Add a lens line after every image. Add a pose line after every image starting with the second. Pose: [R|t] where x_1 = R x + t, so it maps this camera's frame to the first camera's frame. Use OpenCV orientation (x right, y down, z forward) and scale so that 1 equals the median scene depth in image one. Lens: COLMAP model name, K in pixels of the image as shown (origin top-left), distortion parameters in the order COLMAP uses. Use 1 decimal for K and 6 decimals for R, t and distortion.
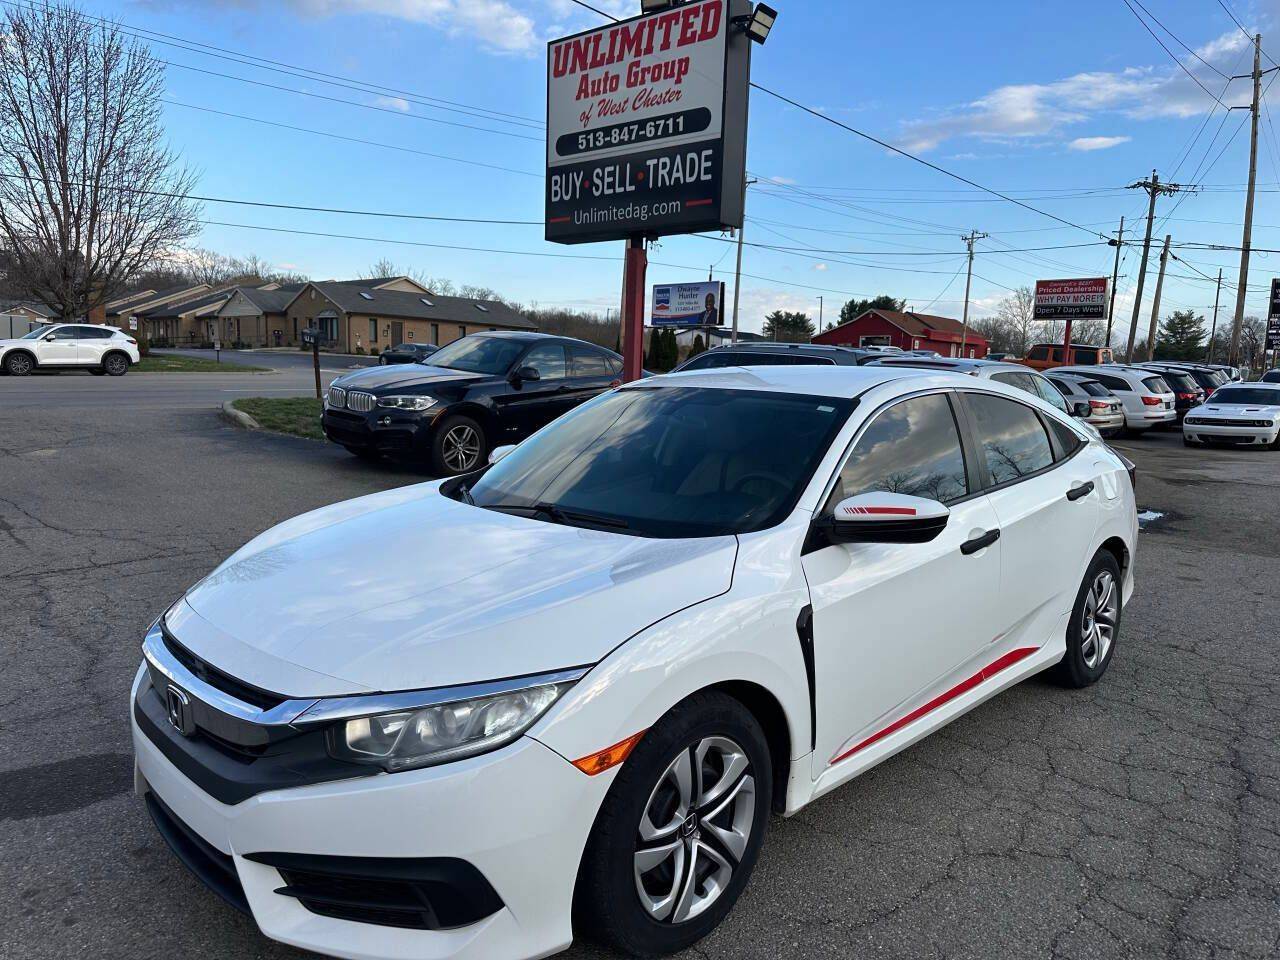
lens RADIAL K [[924.4, 0, 628.0], [0, 924.4, 492.2], [0, 0, 1]] dist [0.047701, -0.065337]
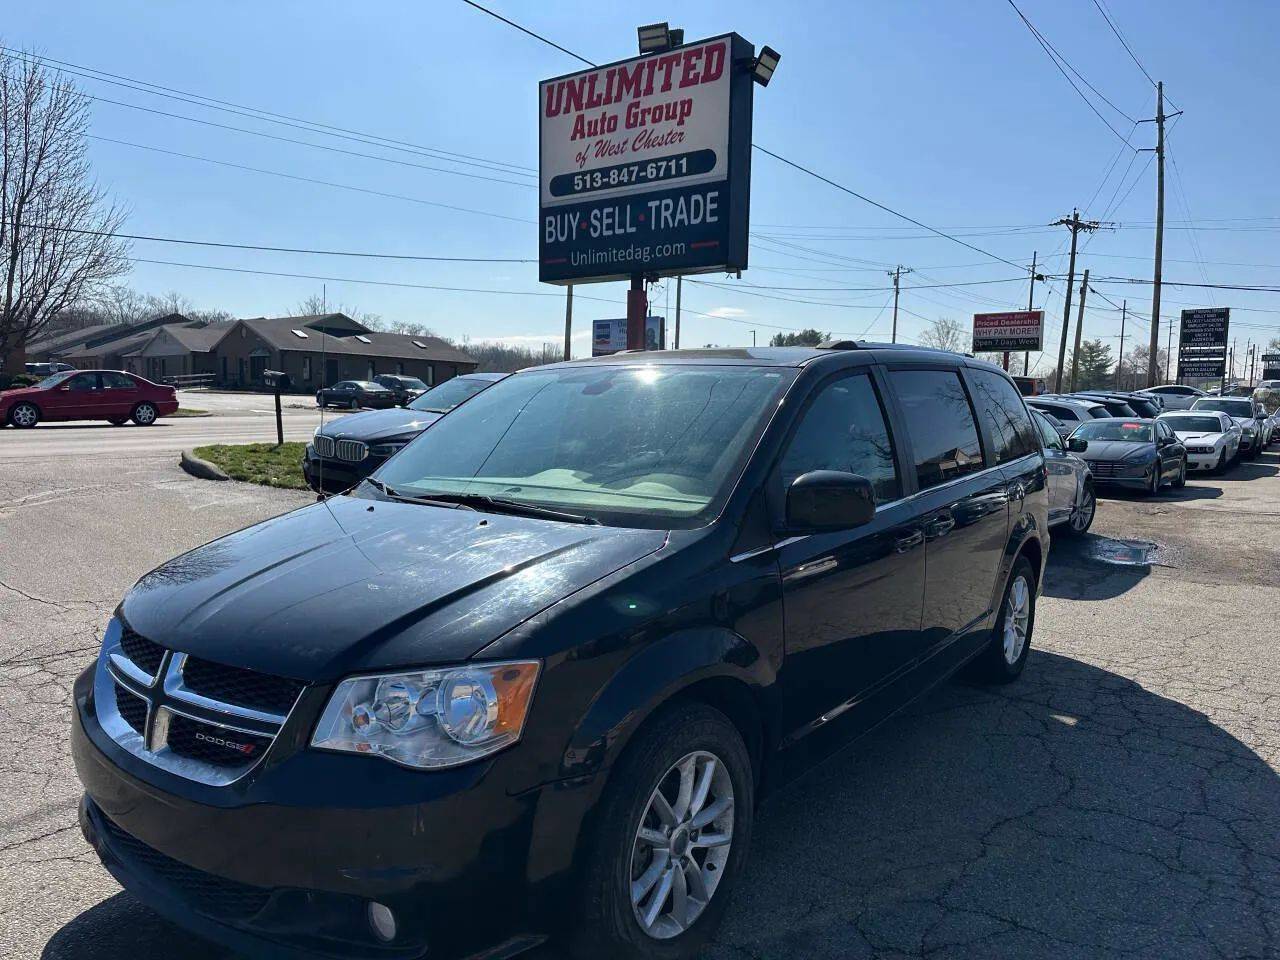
lens RADIAL K [[921.3, 0, 637.2], [0, 921.3, 496.0], [0, 0, 1]] dist [0.063289, -0.086809]
pose [[0.996261, -0.023672, 0.083088, -0.077200], [0.026230, 0.999211, -0.029824, -0.015452], [-0.082317, 0.031892, 0.996096, 0.030472]]
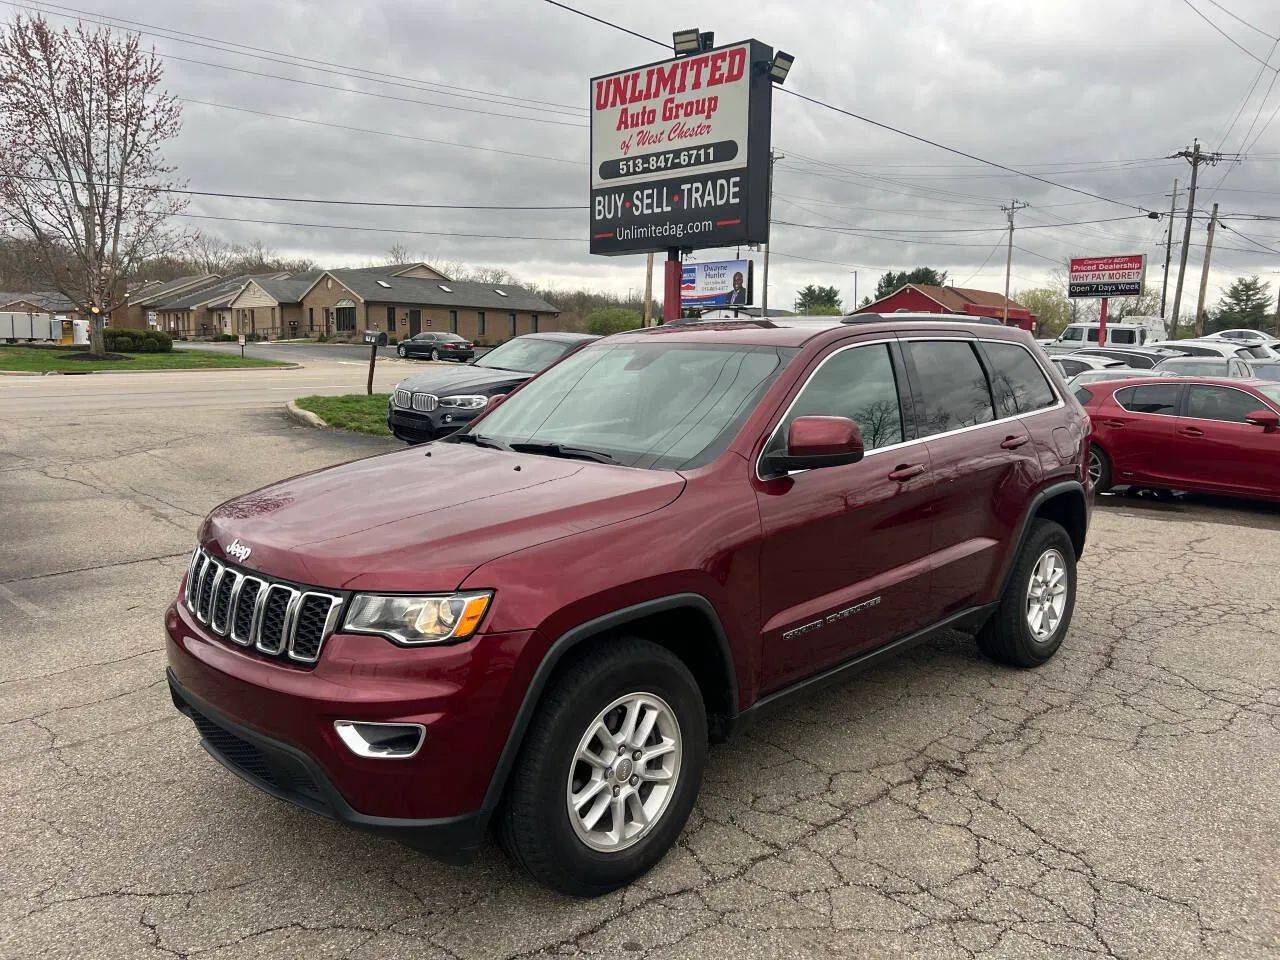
lens RADIAL K [[995.9, 0, 633.2], [0, 995.9, 475.8], [0, 0, 1]] dist [0.038738, -0.033635]
pose [[0.999665, -0.017224, -0.019339, -0.020233], [0.017103, 0.999833, -0.006378, 0.003194], [0.019445, 0.006045, 0.999793, -0.204468]]
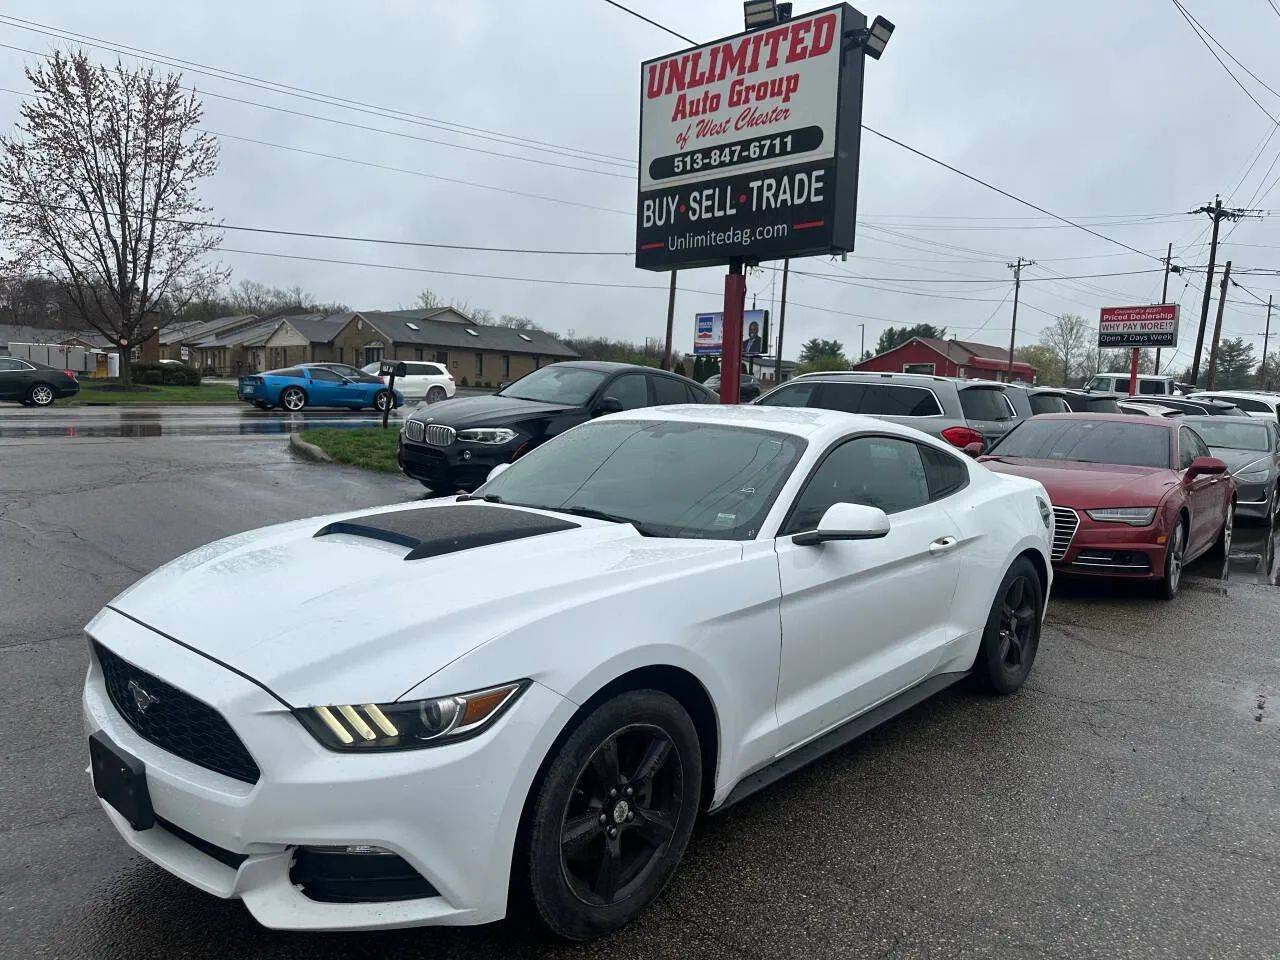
lens RADIAL K [[924.4, 0, 628.0], [0, 924.4, 492.2], [0, 0, 1]] dist [0.047701, -0.065337]
pose [[0.999417, 0.003055, -0.033992, -0.068050], [-0.004073, 0.999544, -0.029922, -0.011463], [0.033885, 0.030043, 0.998974, 0.054886]]
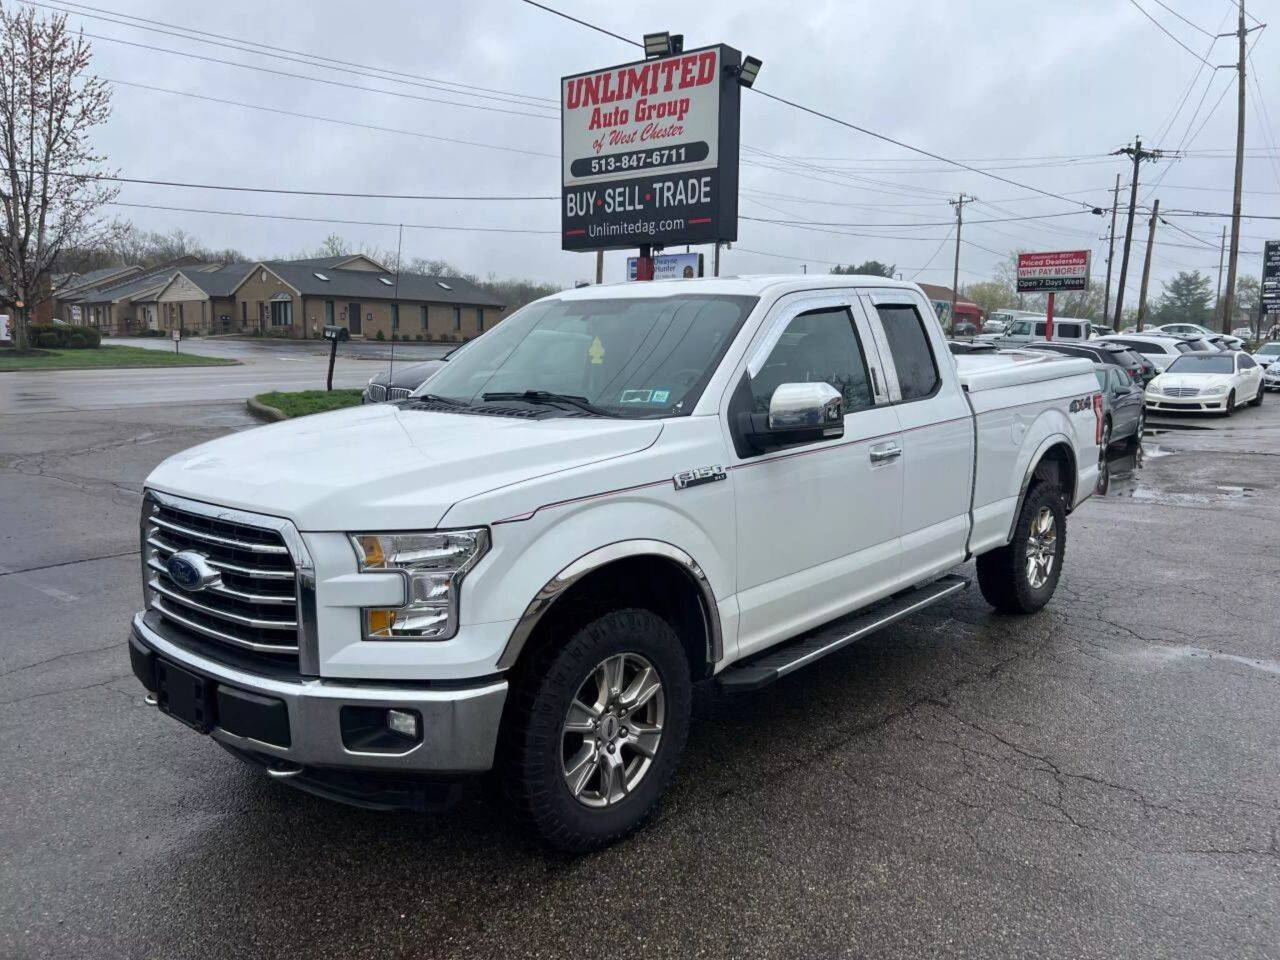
lens RADIAL K [[1031.1, 0, 640.0], [0, 1031.1, 480.0], [0, 0, 1]] dist [0.041154, -0.042774]
pose [[0.998728, -0.027406, 0.042326, -0.058825], [0.027462, 0.999623, -0.000758, 0.013139], [-0.042289, 0.001920, 0.999104, -0.278336]]
